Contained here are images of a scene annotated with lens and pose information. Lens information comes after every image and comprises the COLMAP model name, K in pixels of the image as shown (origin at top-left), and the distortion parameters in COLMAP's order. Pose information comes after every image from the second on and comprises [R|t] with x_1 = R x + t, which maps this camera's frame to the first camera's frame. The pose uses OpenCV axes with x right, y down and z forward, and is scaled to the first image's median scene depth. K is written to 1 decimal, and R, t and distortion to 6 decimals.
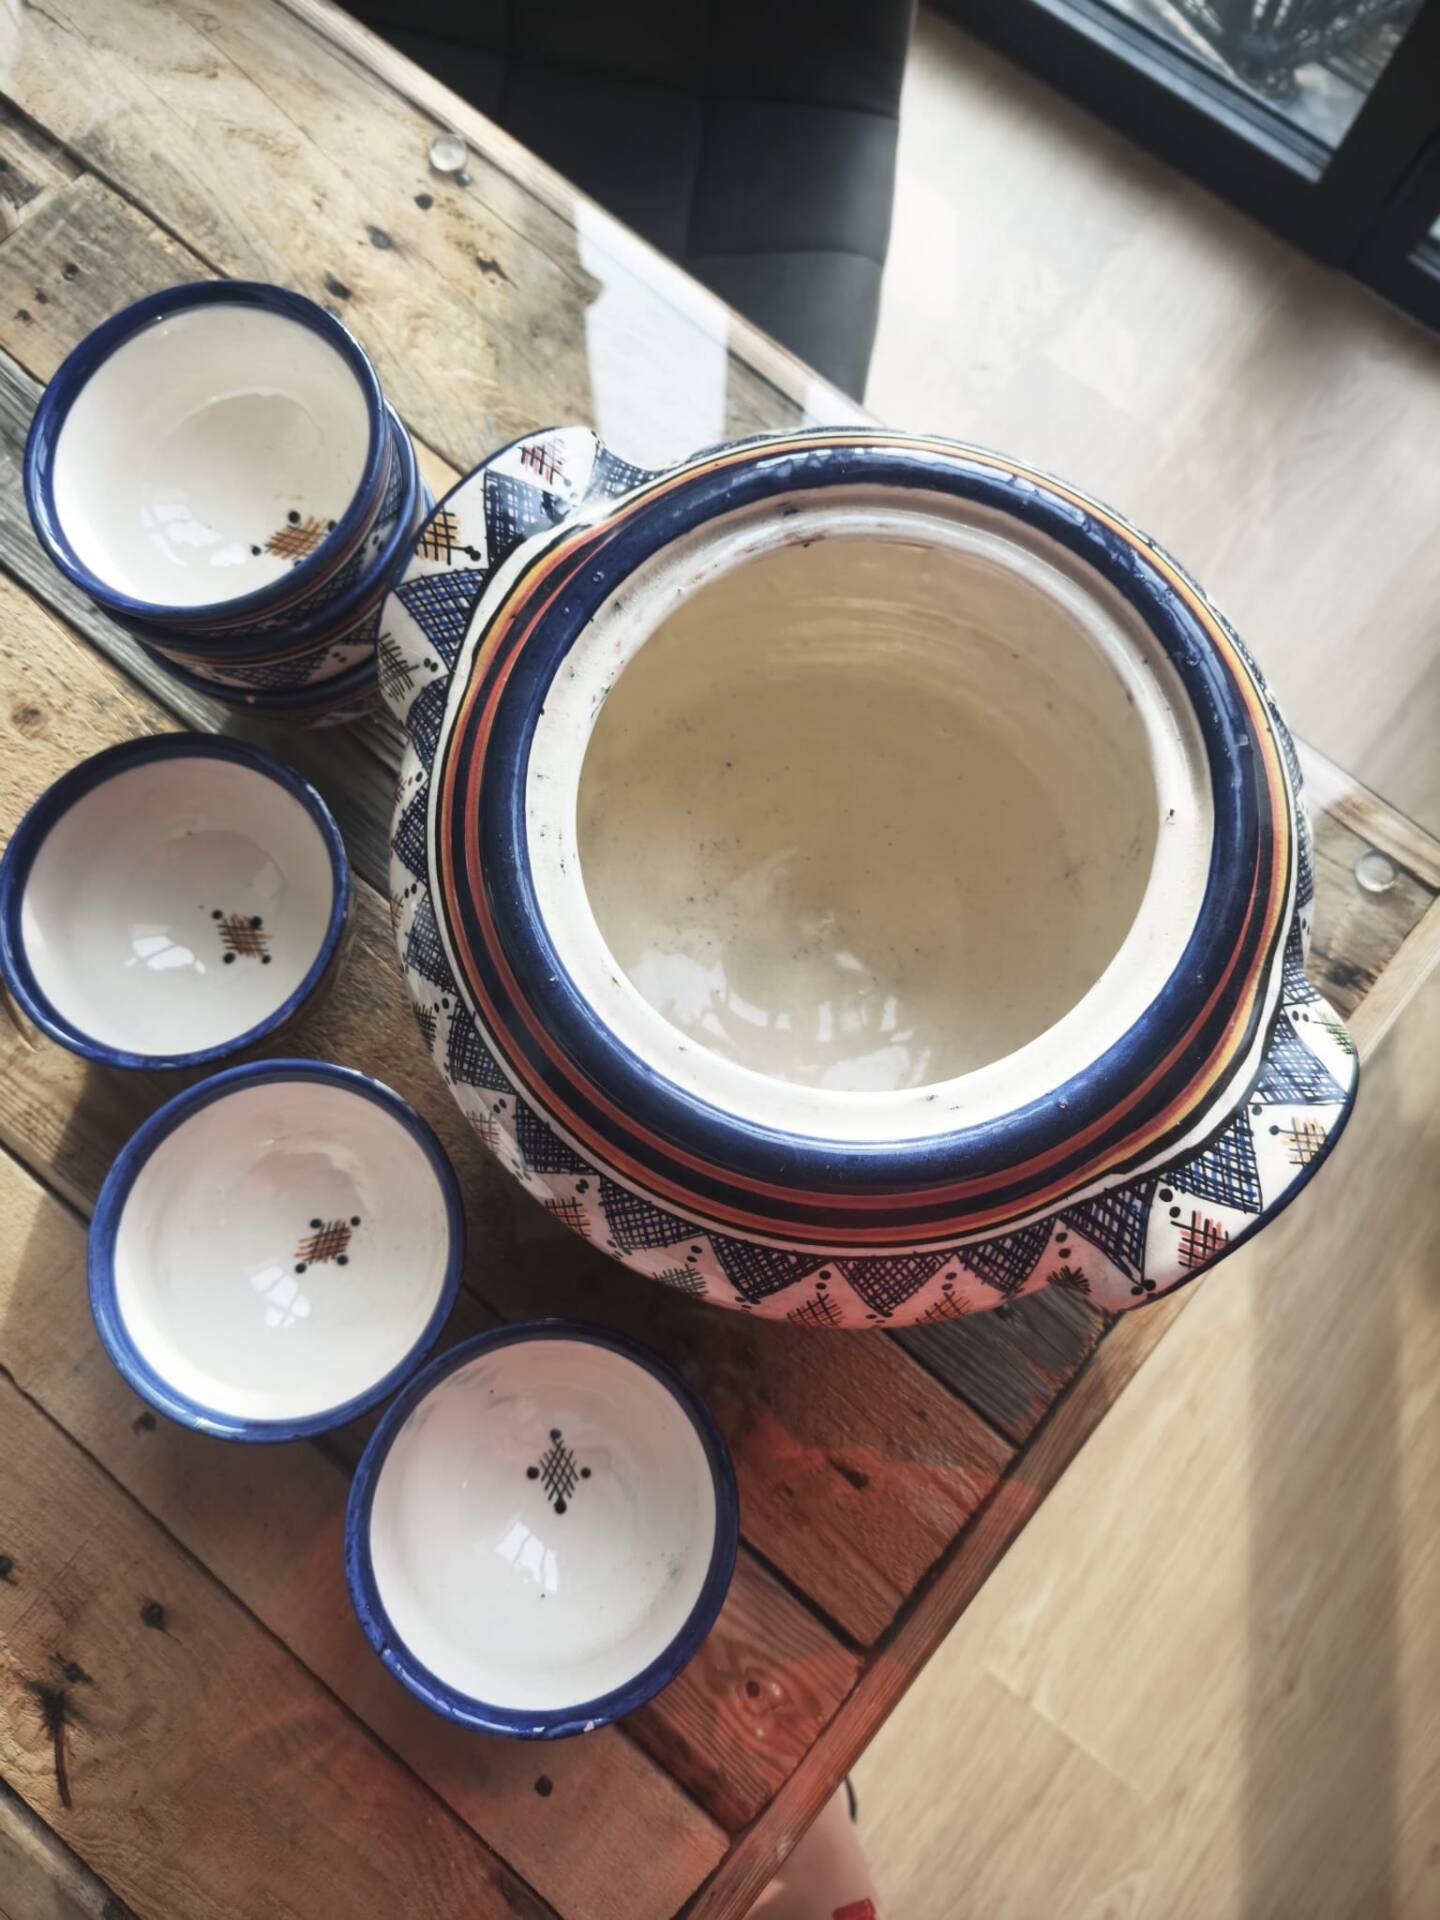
lens RADIAL K [[1306.1, 0, 716.6], [0, 1306.1, 958.3], [0, 0, 1]] dist [0.056830, -0.056659]
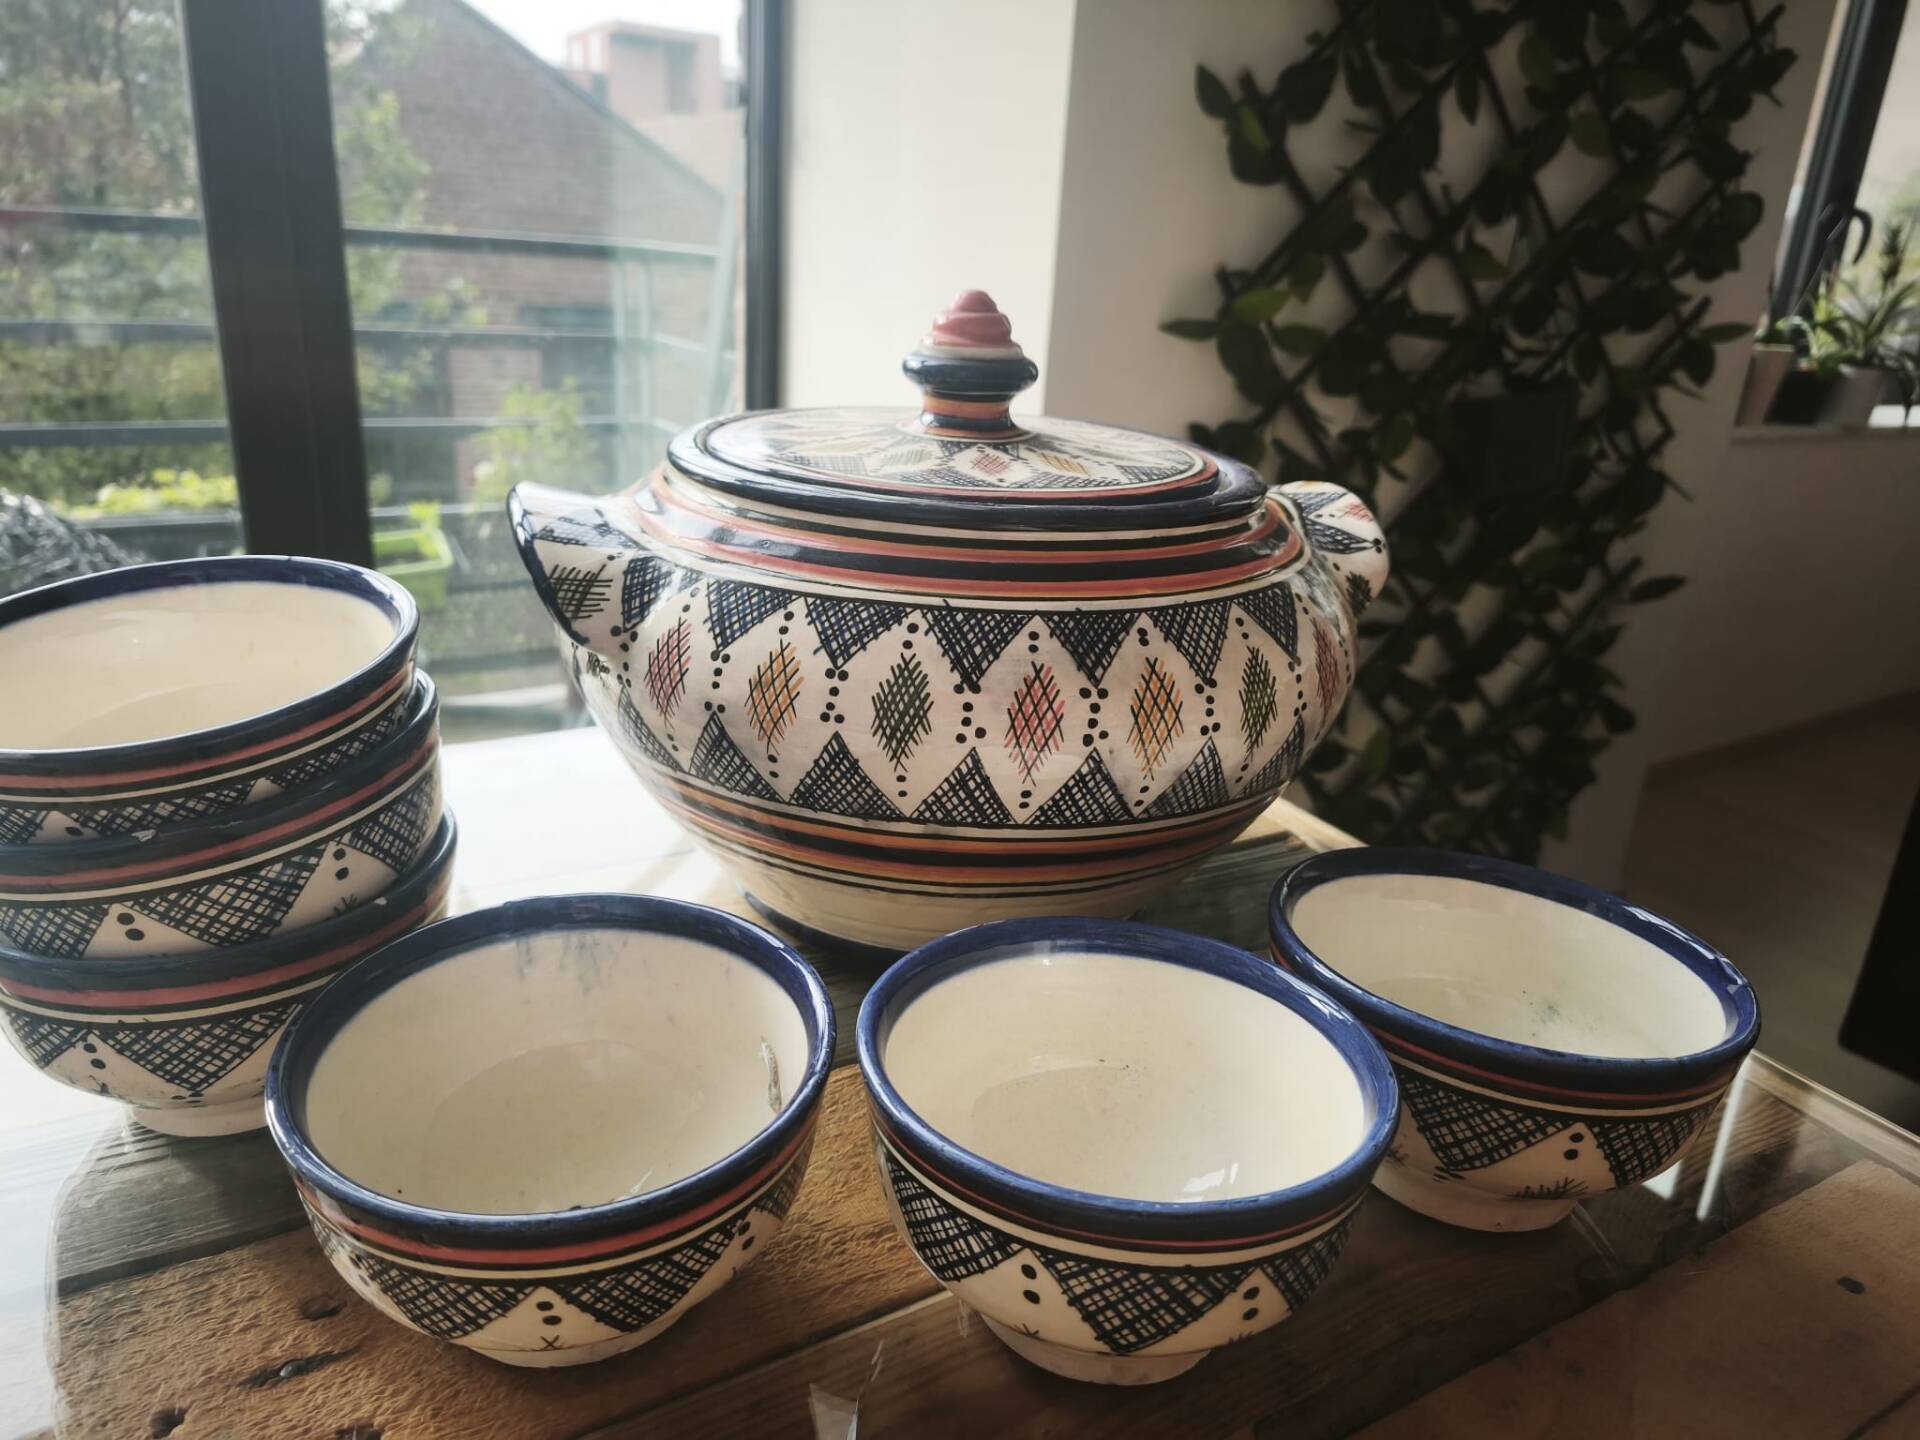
lens RADIAL K [[1306.1, 0, 940.6], [0, 1306.1, 693.6], [0, 0, 1]] dist [0.056830, -0.056659]
pose [[0.518273, -0.278822, 0.808487, -0.951748], [0.823685, 0.417071, -0.384180, 0.424941], [-0.230079, 0.865049, 0.445819, 0.588337]]
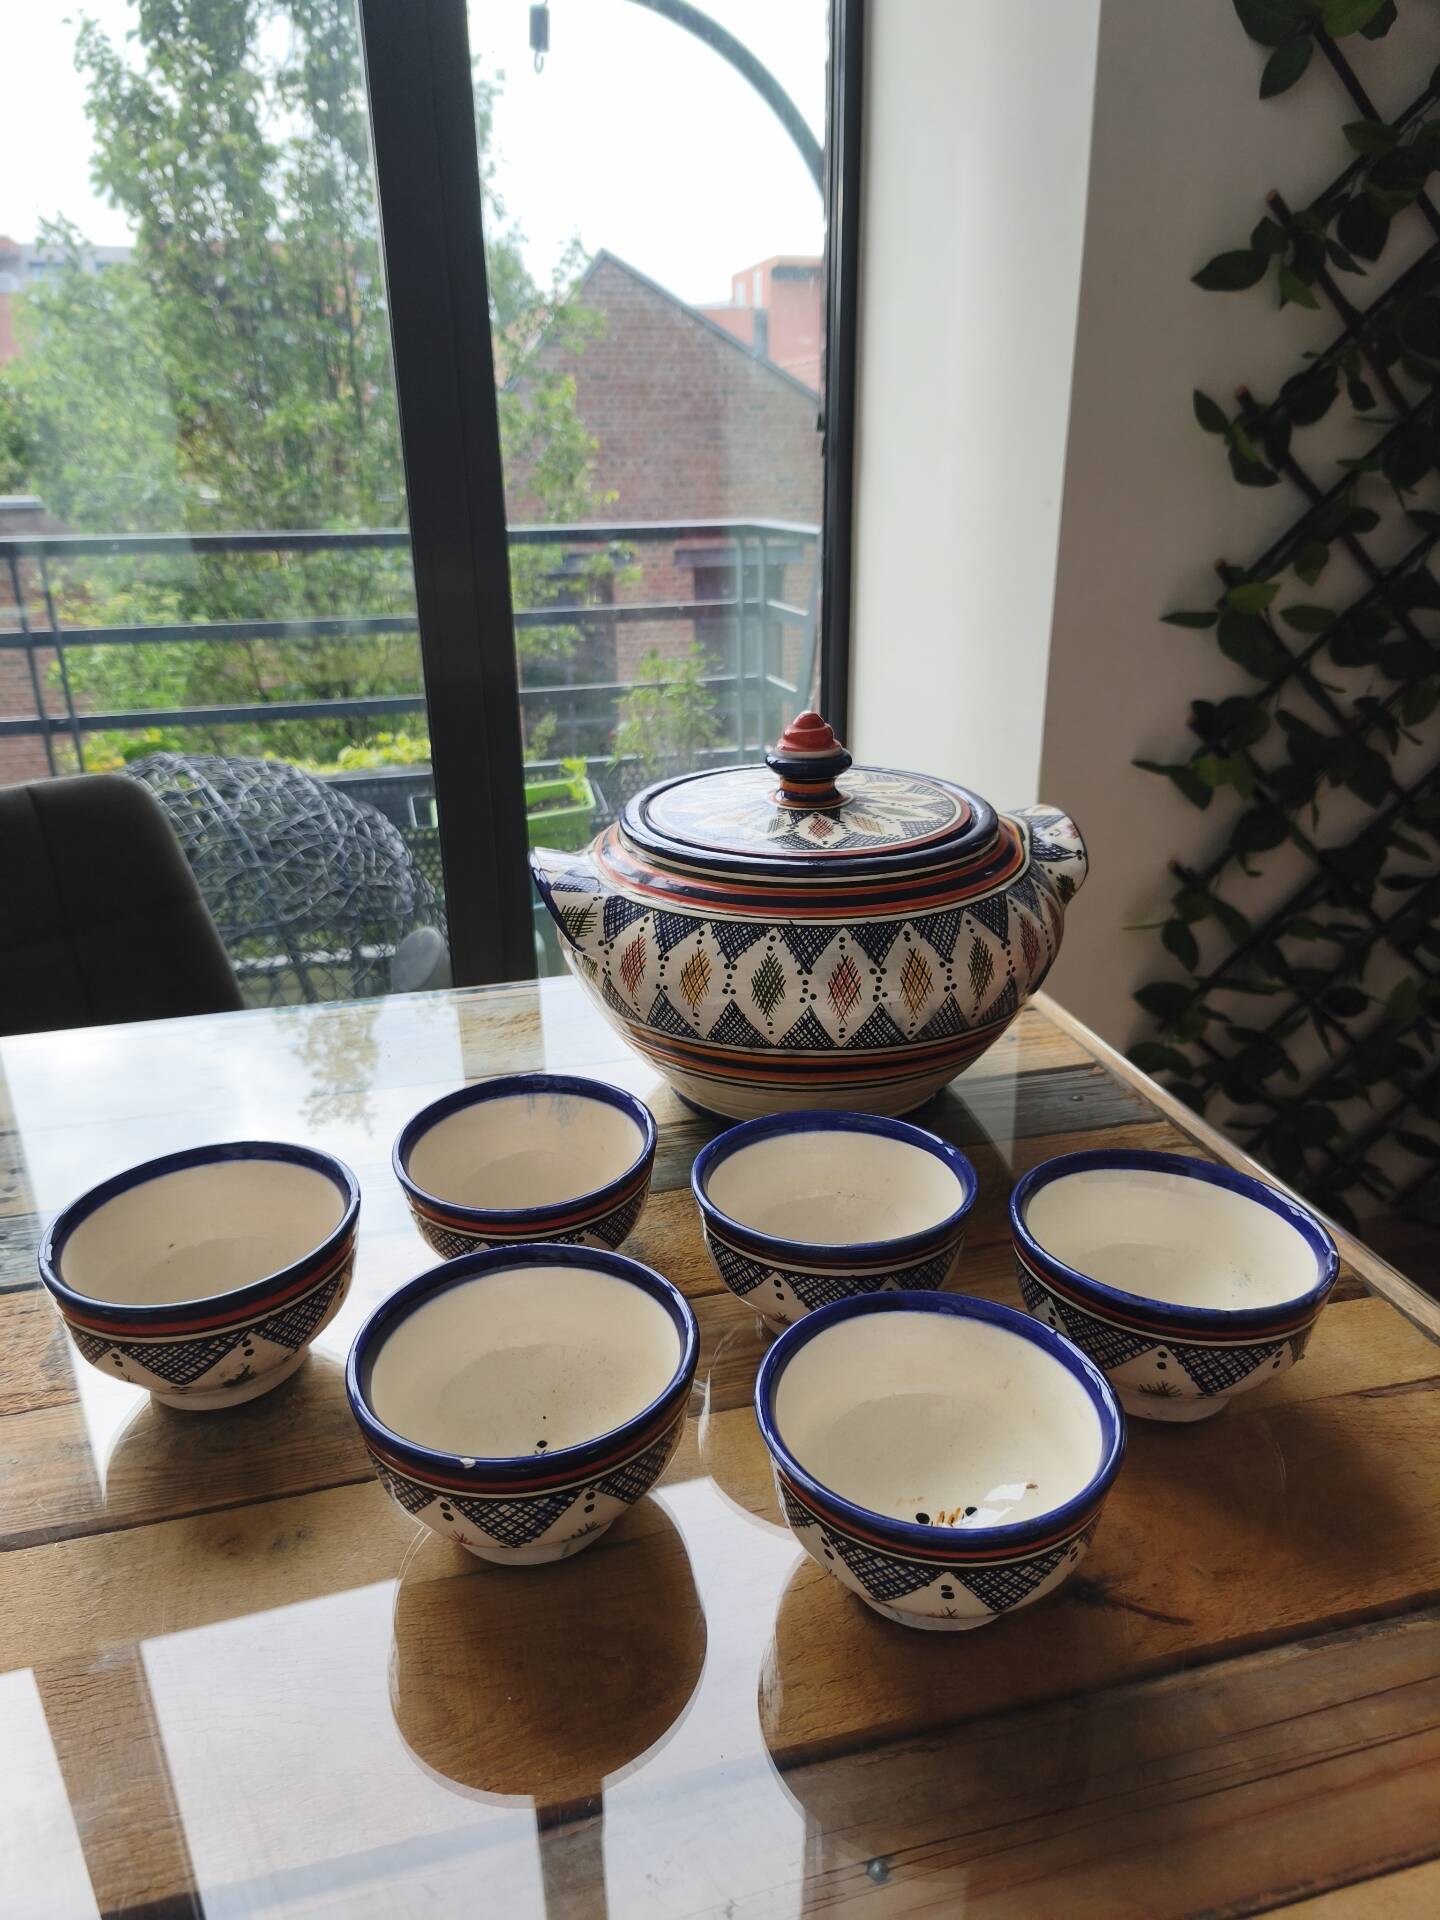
lens RADIAL K [[1306.1, 0, 725.1], [0, 1306.1, 923.4], [0, 0, 1]] dist [0.056830, -0.056659]
pose [[0.574182, -0.315306, 0.755577, -1.454070], [0.804930, 0.386113, -0.450560, 0.710056], [-0.149674, 0.866890, 0.475498, 0.186830]]
